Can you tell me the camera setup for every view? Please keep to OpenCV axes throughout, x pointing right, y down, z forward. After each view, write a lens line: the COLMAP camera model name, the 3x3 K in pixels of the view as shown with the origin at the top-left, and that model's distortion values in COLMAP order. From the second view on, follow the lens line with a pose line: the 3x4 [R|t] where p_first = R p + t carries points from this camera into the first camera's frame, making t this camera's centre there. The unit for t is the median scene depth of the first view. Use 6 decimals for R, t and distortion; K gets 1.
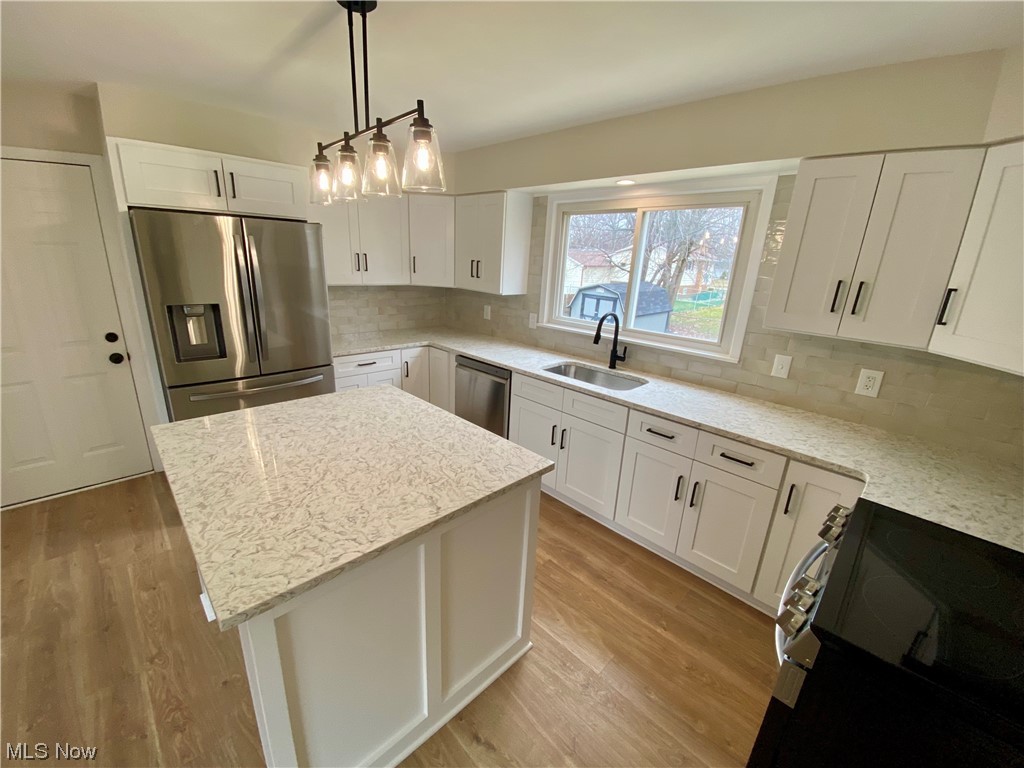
lens RADIAL K [[411.9, 0, 506.6], [0, 411.9, 387.0], [0, 0, 1]] dist [0.020600, -0.018358]
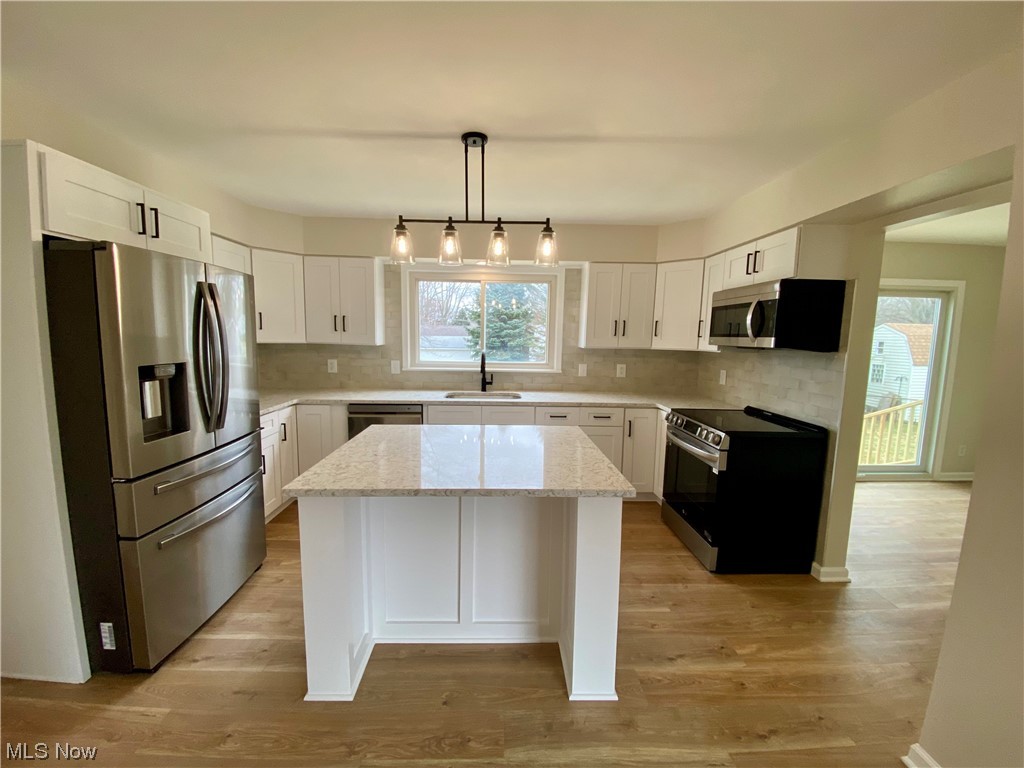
lens RADIAL K [[411.9, 0, 506.9], [0, 411.9, 386.6], [0, 0, 1]] dist [0.020600, -0.018358]
pose [[0.677441, -0.125830, 0.724734, -0.838054], [0.234011, 0.970939, -0.050164, 0.031121], [-0.697361, 0.203579, 0.687200, 0.020478]]
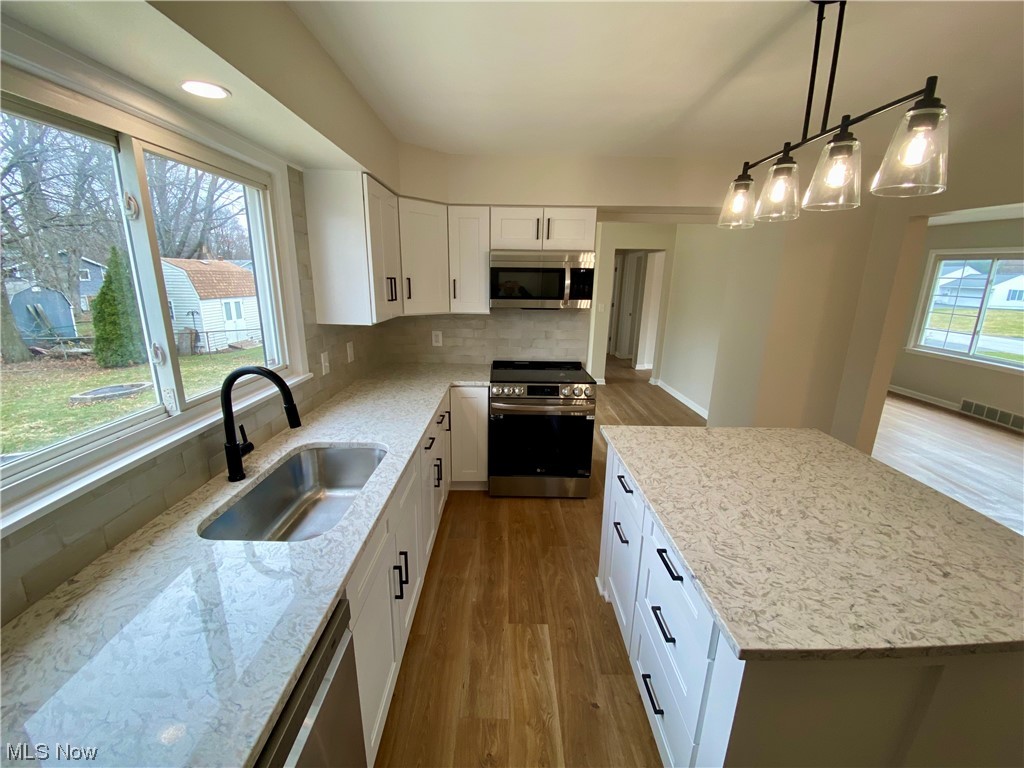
lens RADIAL K [[411.9, 0, 508.9], [0, 411.9, 385.3], [0, 0, 1]] dist [0.020600, -0.018358]
pose [[-0.716933, -0.228747, 0.658546, -0.342243], [0.163105, 0.863380, 0.477463, -0.407743], [-0.677794, 0.449721, -0.581676, 1.278570]]
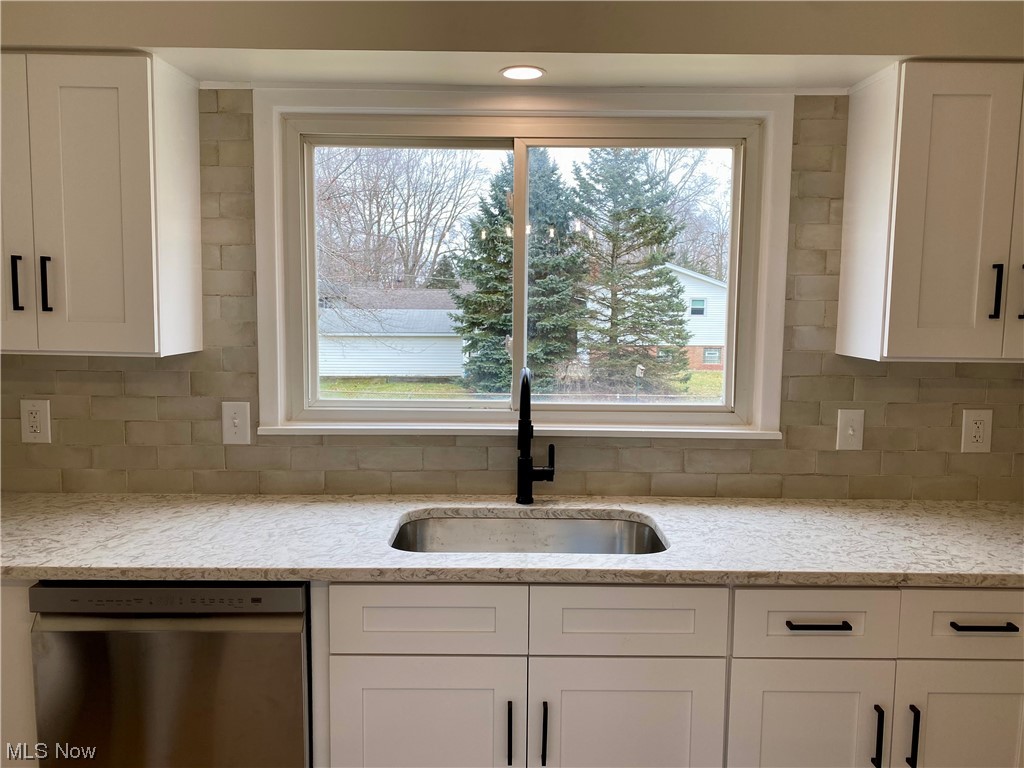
lens RADIAL K [[783.8, 0, 509.3], [0, 783.8, 377.5], [0, 0, 1]] dist [0.013217, -0.011238]
pose [[0.695379, -0.104312, 0.711033, -0.366266], [0.235950, 0.967700, -0.088789, -0.126889], [-0.678805, 0.229511, 0.697531, 0.554046]]
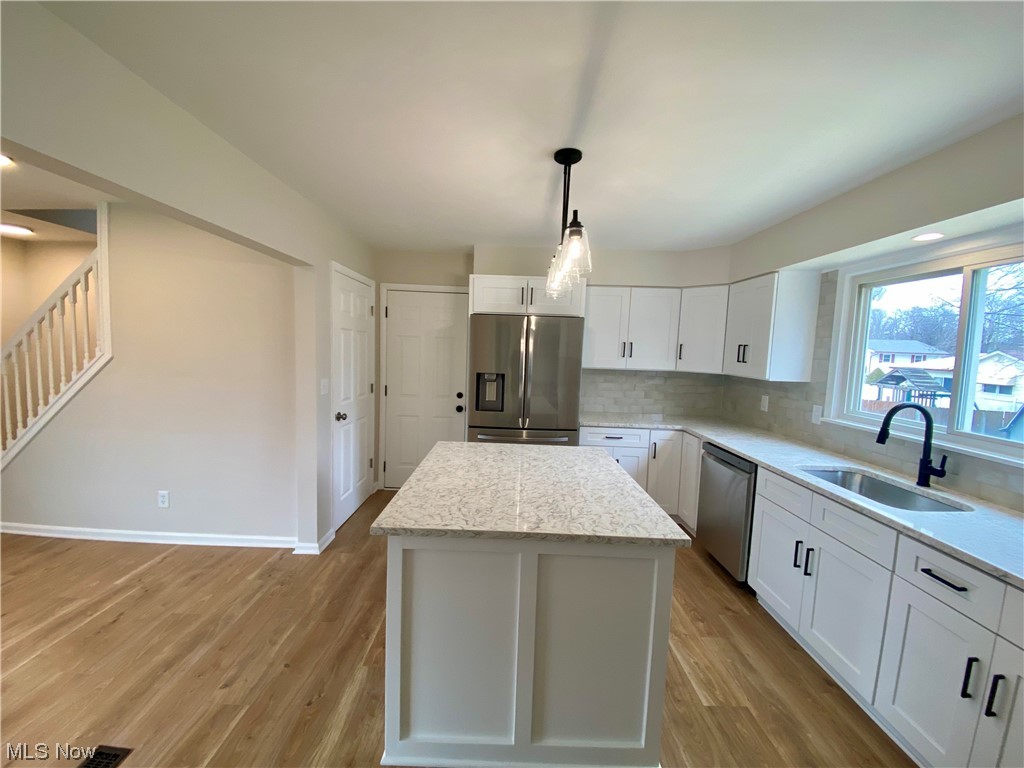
lens RADIAL K [[411.9, 0, 504.9], [0, 411.9, 385.9], [0, 0, 1]] dist [0.020600, -0.018358]
pose [[0.711572, 0.042488, -0.701327, 0.295095], [-0.212322, 0.964506, -0.156992, 0.061851], [0.669764, 0.260619, 0.695337, 0.022538]]
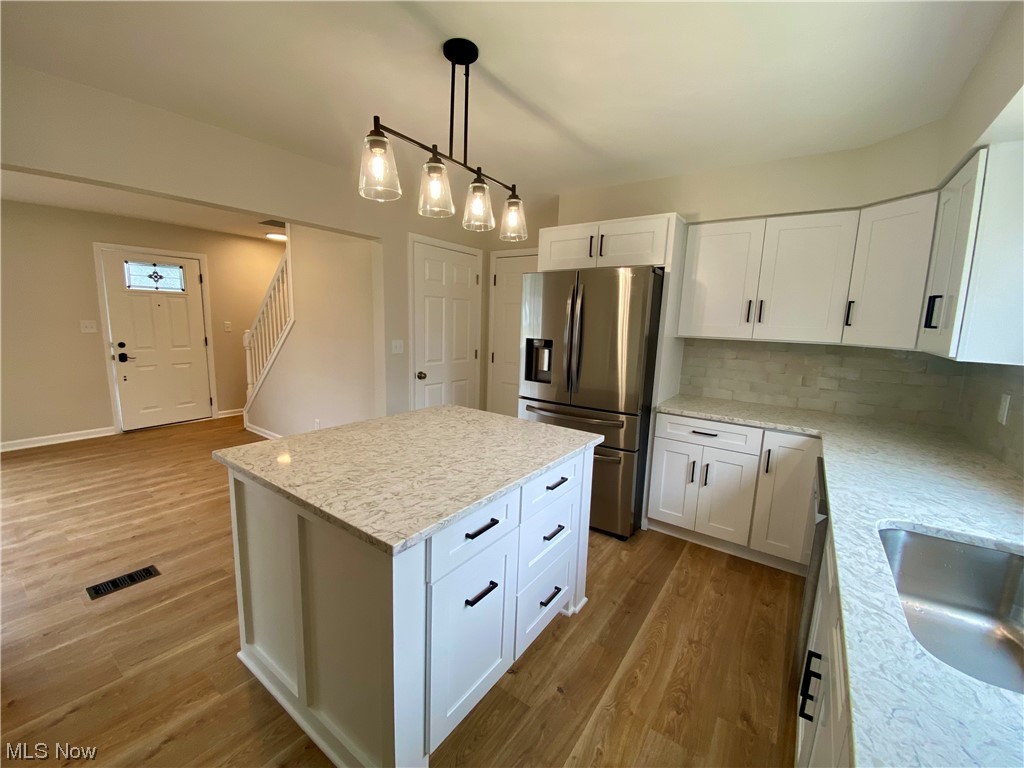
lens RADIAL K [[411.9, 0, 508.6], [0, 411.9, 385.2], [0, 0, 1]] dist [0.020600, -0.018358]
pose [[0.179858, 0.116831, -0.976730, 0.493743], [-0.317960, 0.946527, 0.054668, -0.092809], [0.930888, 0.300728, 0.207388, 0.640056]]
